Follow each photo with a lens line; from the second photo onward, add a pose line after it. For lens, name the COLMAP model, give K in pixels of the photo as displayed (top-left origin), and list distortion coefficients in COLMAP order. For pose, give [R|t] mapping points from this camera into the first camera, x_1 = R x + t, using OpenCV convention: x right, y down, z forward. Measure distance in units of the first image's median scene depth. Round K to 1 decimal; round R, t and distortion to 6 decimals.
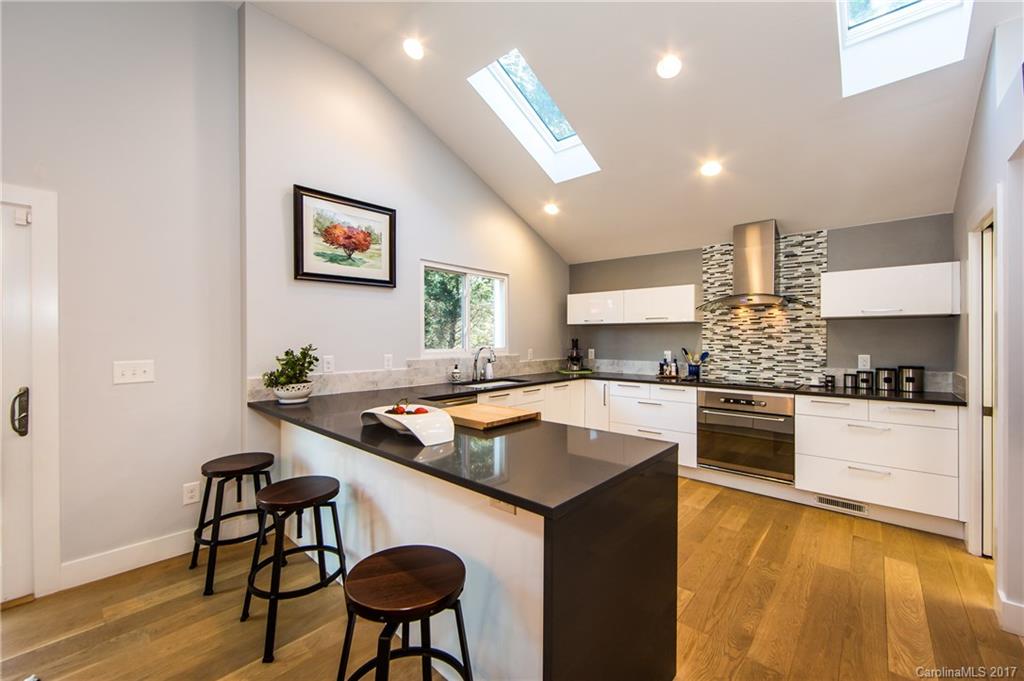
lens RADIAL K [[409.4, 0, 512.0], [0, 409.4, 340.5], [0, 0, 1]] dist [0.002017, -0.000006]
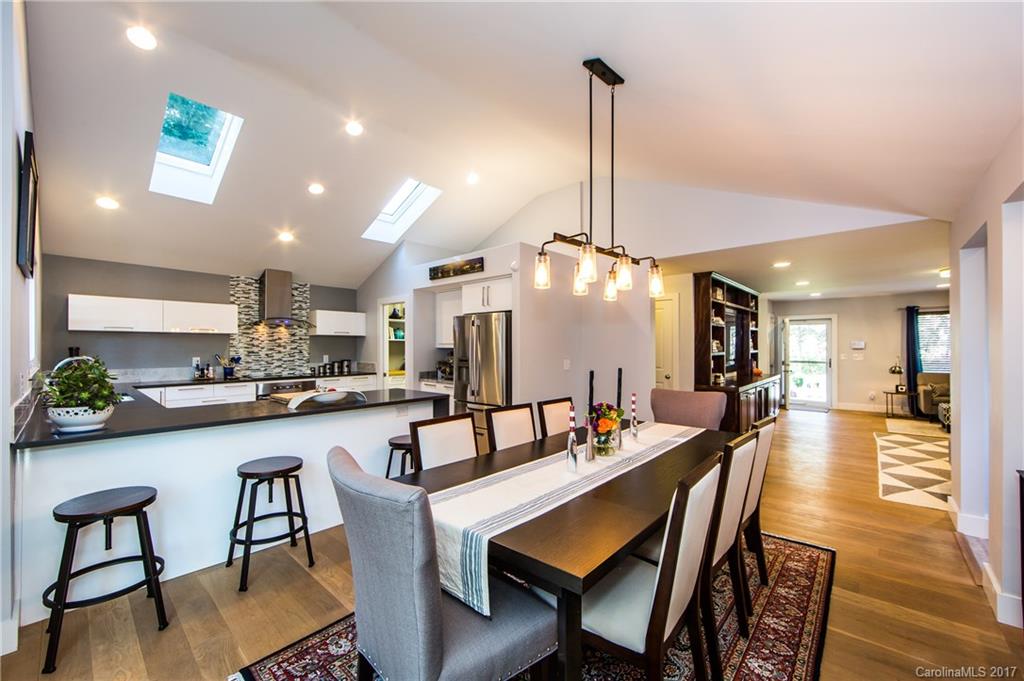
lens RADIAL K [[403.5, 0, 505.0], [0, 403.5, 342.9], [0, 0, 1]] dist [-0.011231, 0.000118]
pose [[0.009514, 0.005038, 0.999942, -0.879282], [0.004504, 0.999977, -0.005081, -0.007199], [-0.999945, 0.004552, 0.009491, 0.142680]]
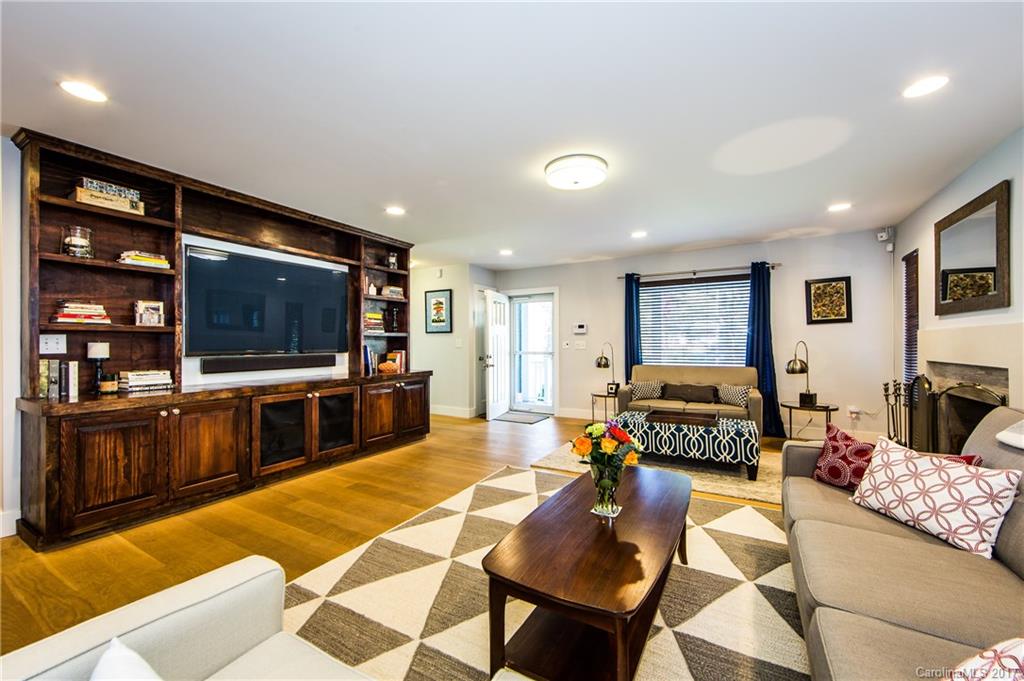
lens RADIAL K [[403.5, 0, 505.0], [0, 403.5, 342.9], [0, 0, 1]] dist [-0.011231, 0.000118]
pose [[-0.195596, 0.002768, 0.980681, -0.195445], [0.006716, 0.999976, -0.001482, 0.058323], [-0.980662, 0.006297, -0.195610, -1.151787]]
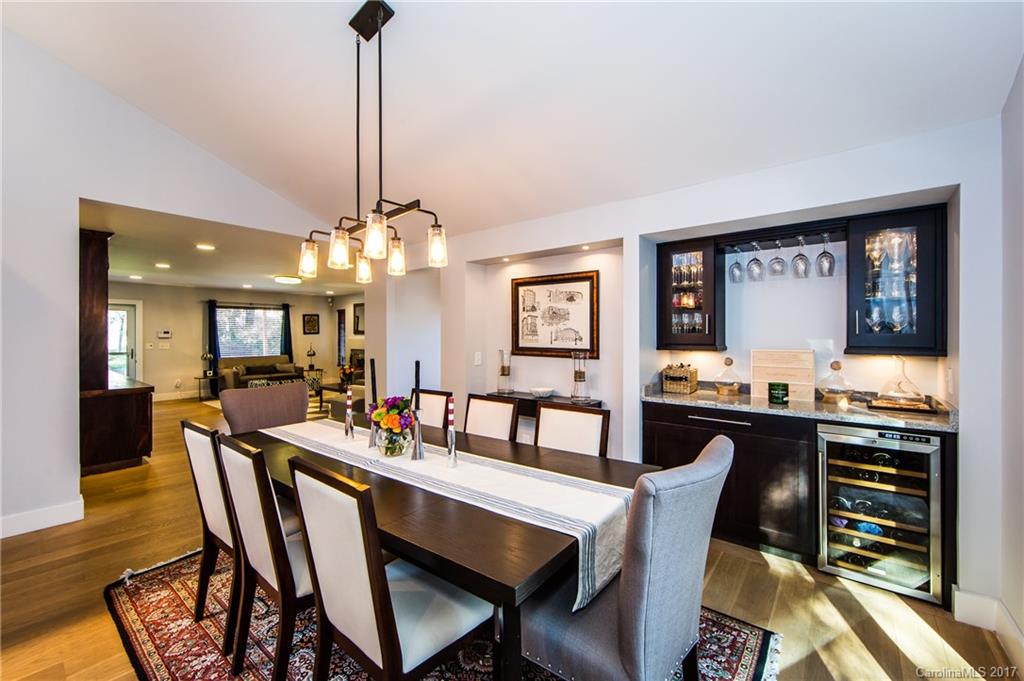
lens RADIAL K [[410.4, 0, 510.5], [0, 410.4, 334.2], [0, 0, 1]] dist [-0.002656, -0.000166]
pose [[-0.999164, 0.001473, -0.040851, -0.455109], [0.001238, 0.999983, 0.005778, -0.008167], [0.040859, 0.005723, -0.999149, 0.513919]]
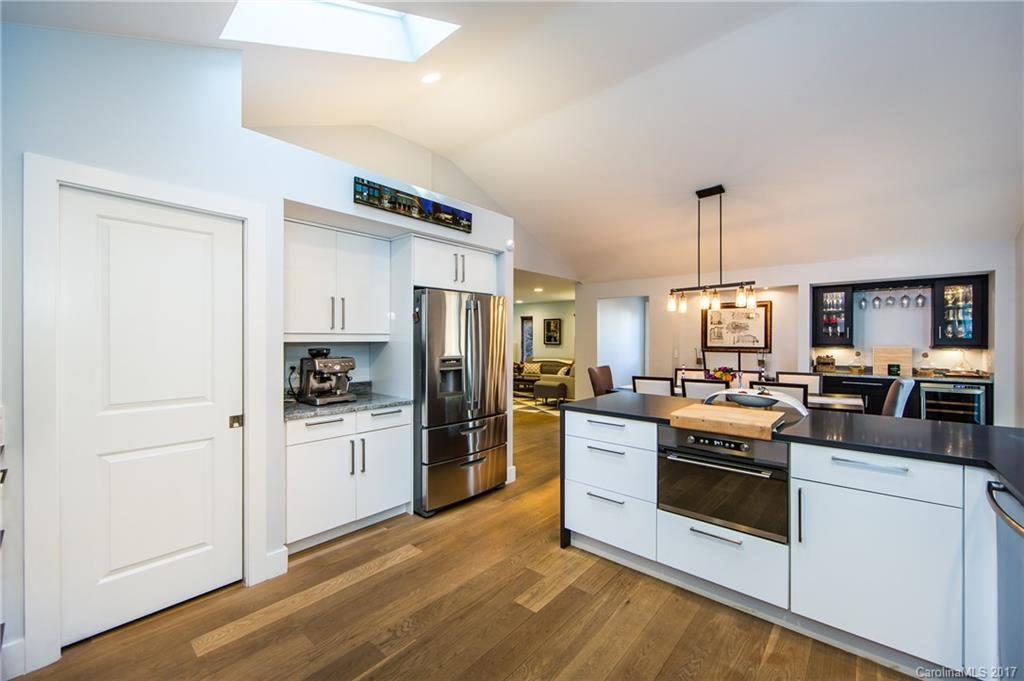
lens RADIAL K [[409.4, 0, 512.0], [0, 409.4, 340.5], [0, 0, 1]] dist [0.002017, -0.000006]
pose [[-0.999953, -0.000115, -0.009731, 0.254751], [-0.000183, 0.999975, 0.007003, -0.005797], [0.009730, 0.007004, -0.999928, 1.103256]]
